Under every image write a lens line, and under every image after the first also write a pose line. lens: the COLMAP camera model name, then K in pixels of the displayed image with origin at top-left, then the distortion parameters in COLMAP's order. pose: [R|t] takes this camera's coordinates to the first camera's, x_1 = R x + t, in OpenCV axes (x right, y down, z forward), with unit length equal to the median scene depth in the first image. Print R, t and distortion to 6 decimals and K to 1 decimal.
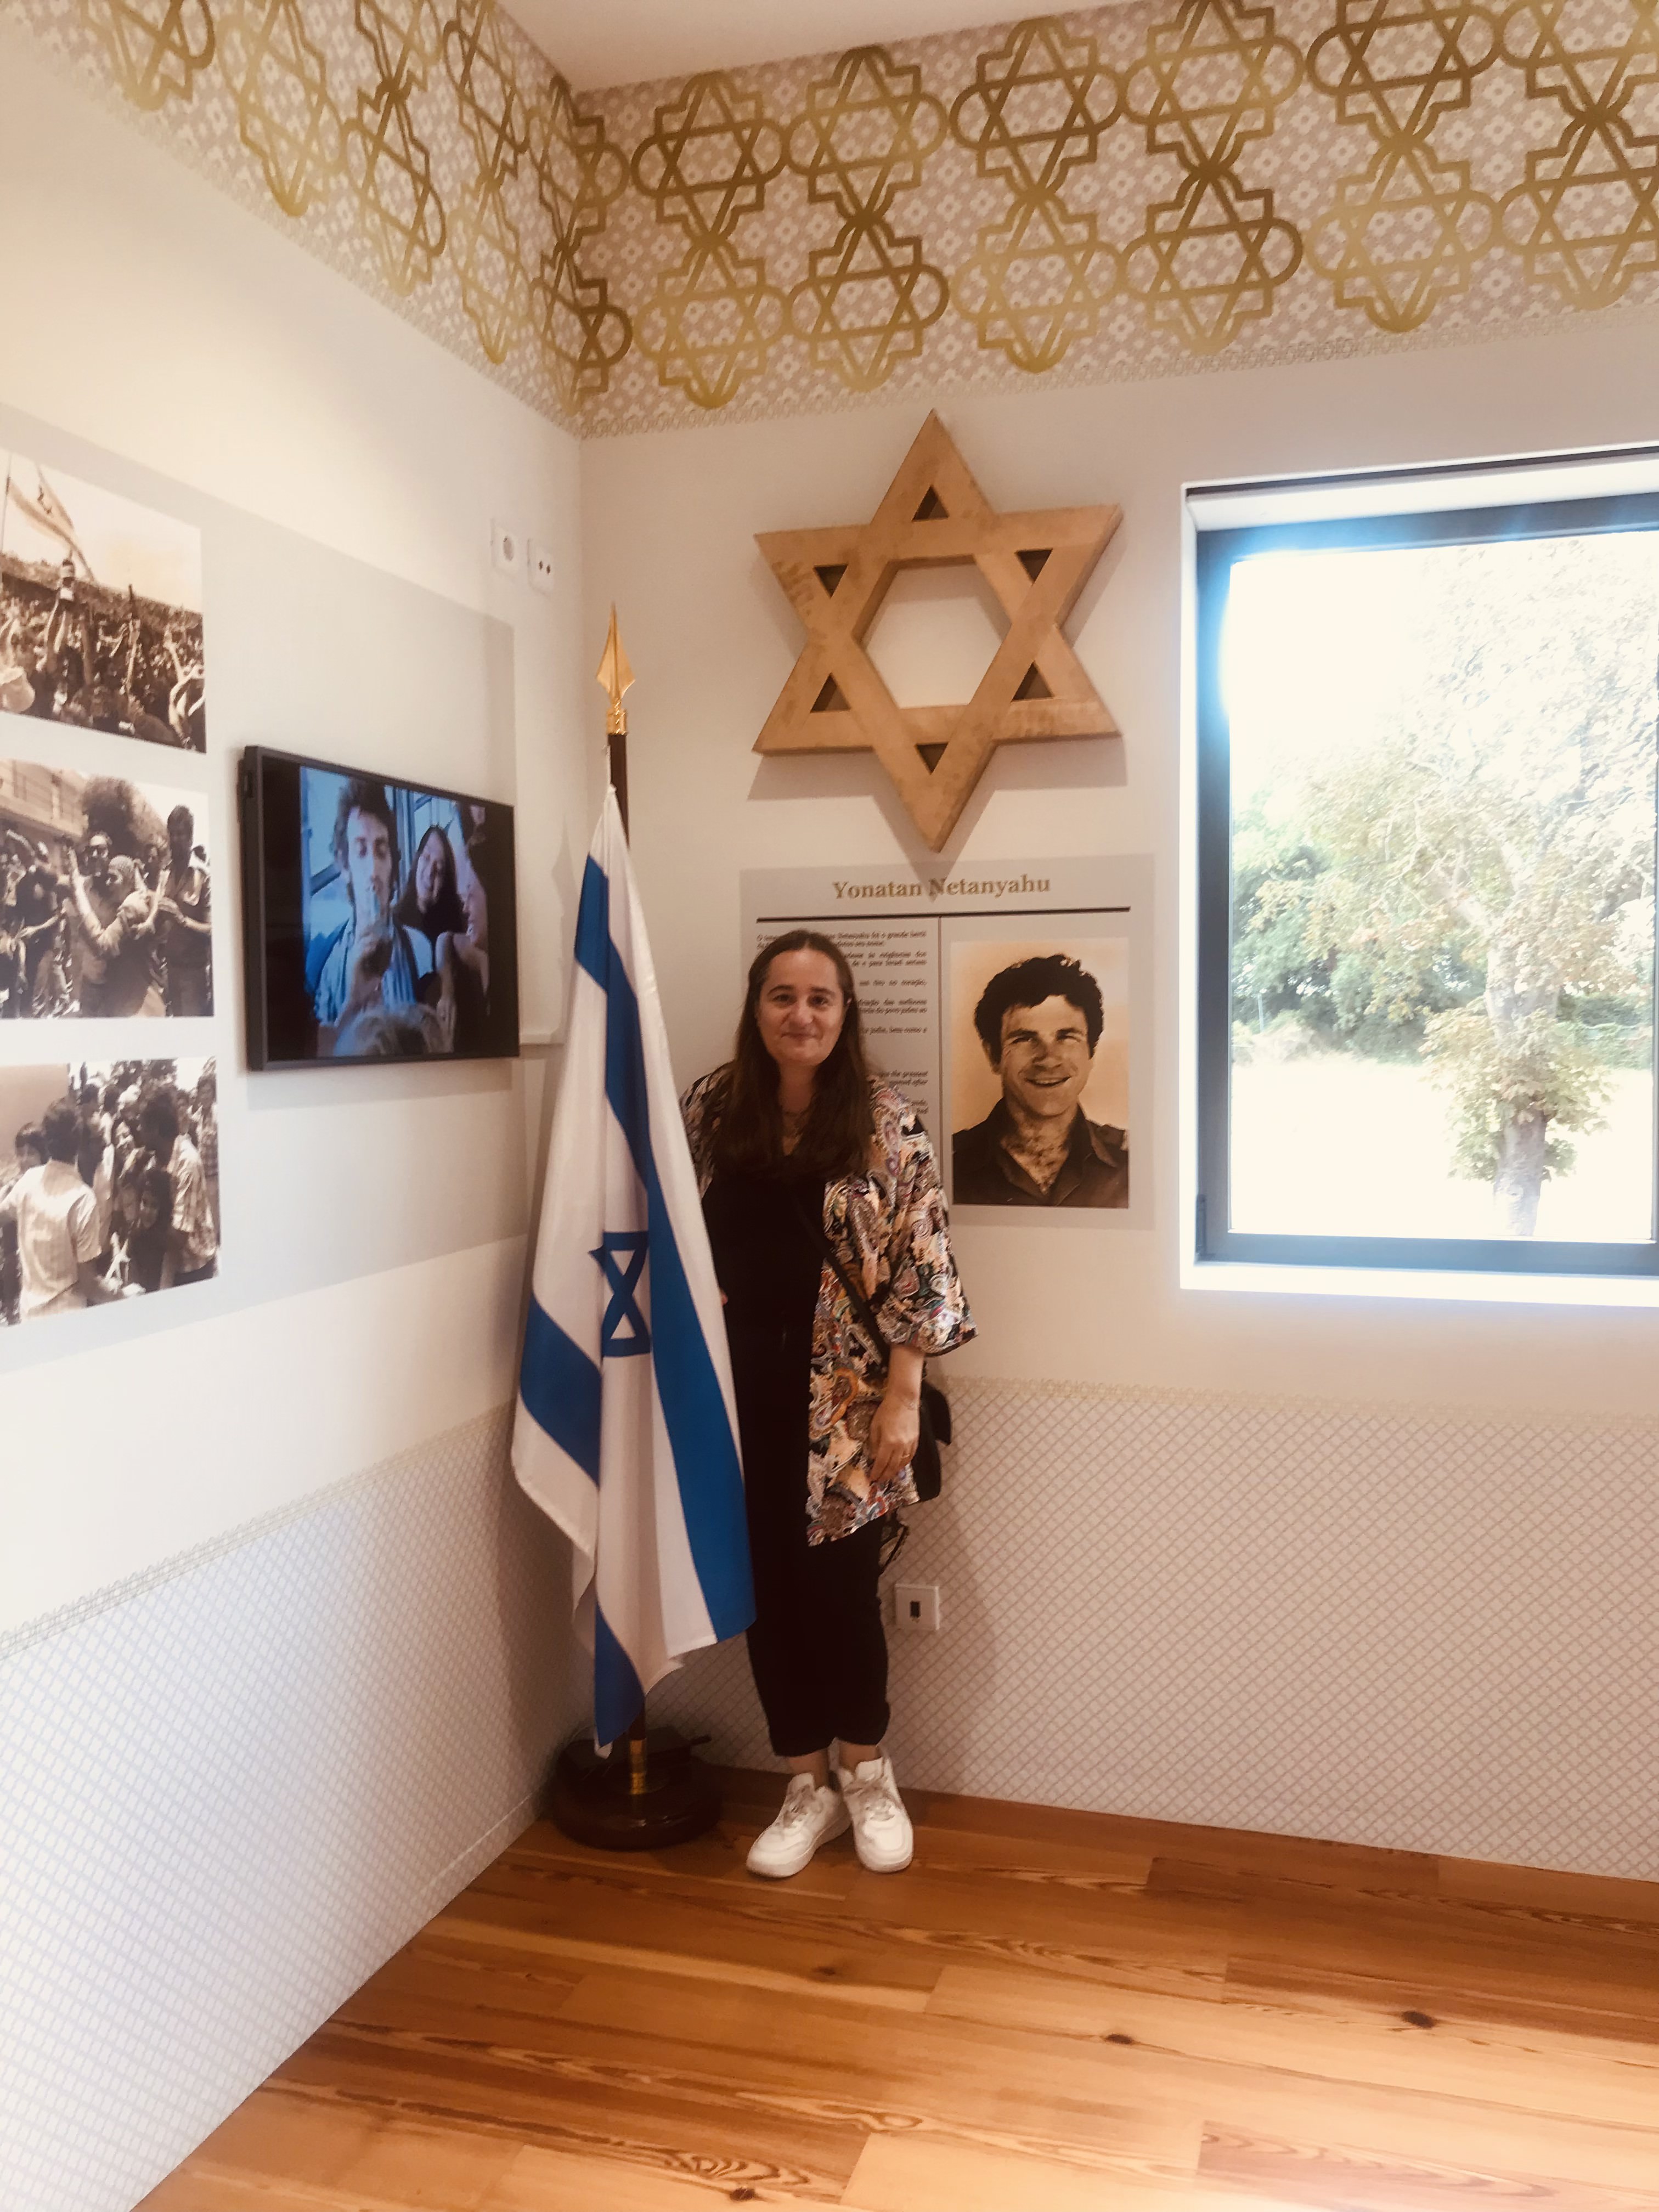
lens RADIAL K [[1838.1, 0, 828.3], [0, 1838.1, 1105.8], [0, 0, 1]] dist [0.030696, 0.009662]
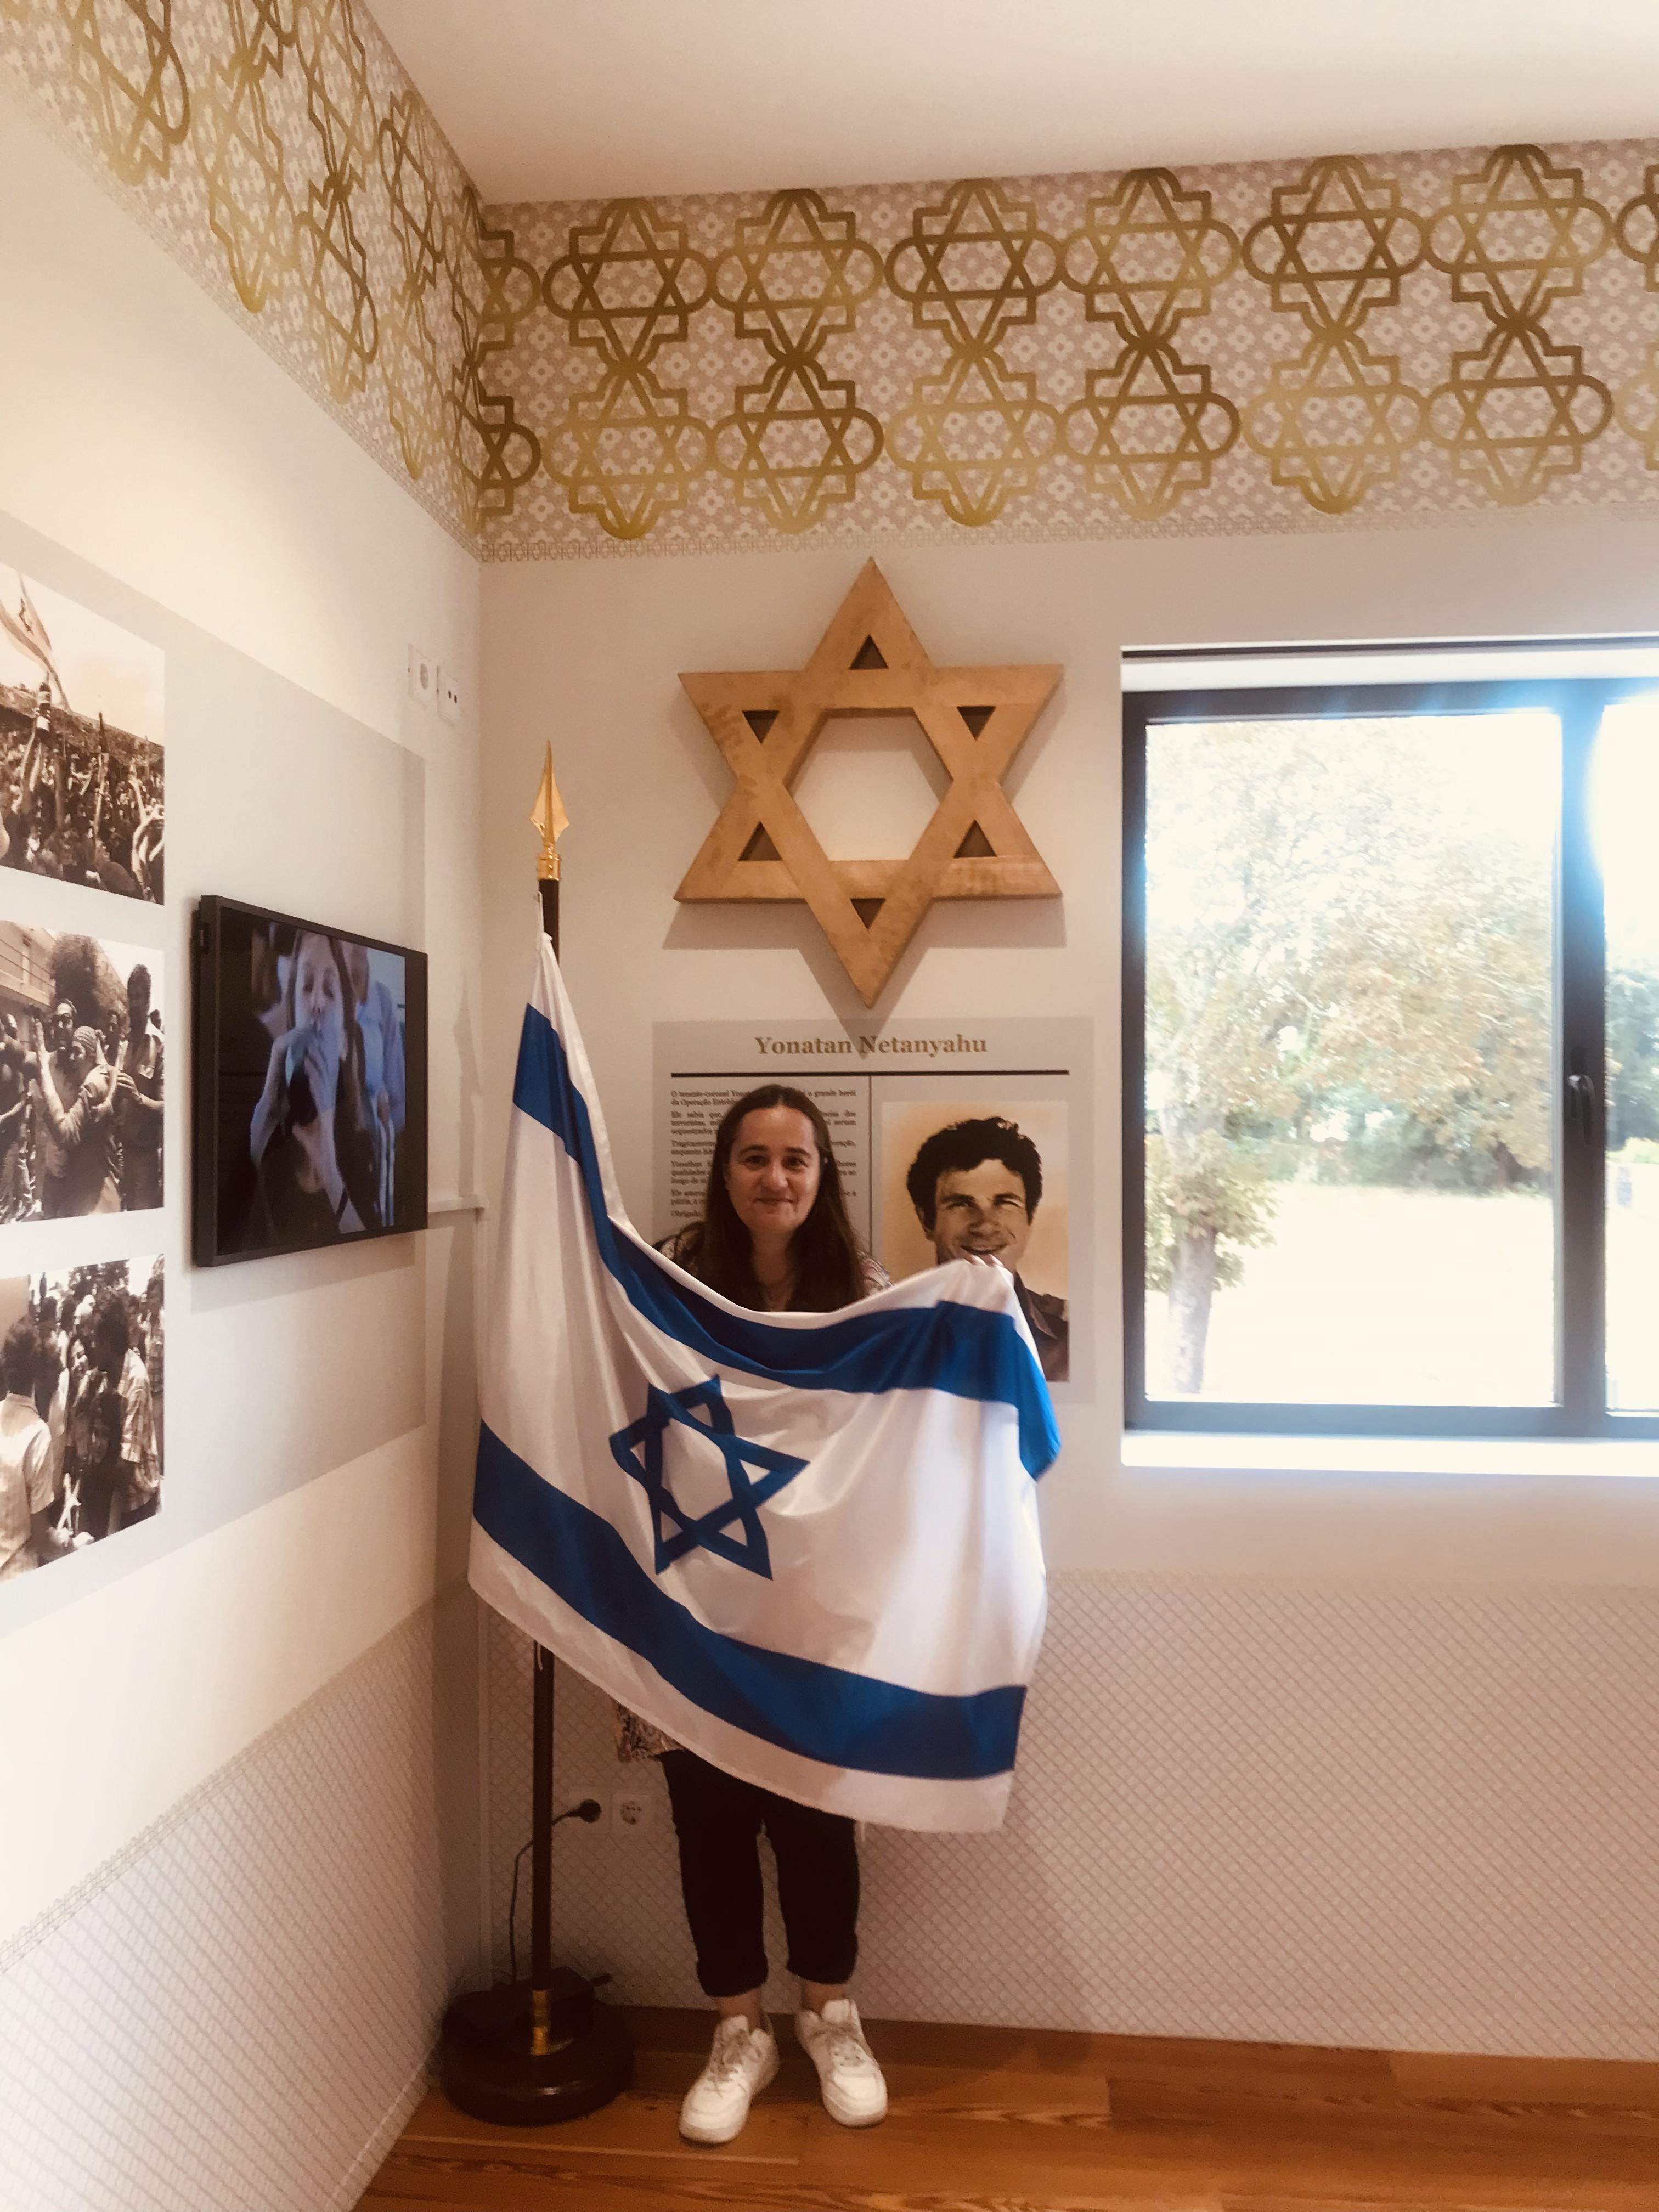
lens RADIAL K [[1838.1, 0, 833.4], [0, 1838.1, 1108.1], [0, 0, 1]] dist [0.030696, 0.009662]
pose [[0.983156, 0.006989, 0.182633, -0.140584], [0.003634, 0.998323, -0.057769, -0.033168], [-0.182730, 0.057460, 0.981483, 0.072619]]
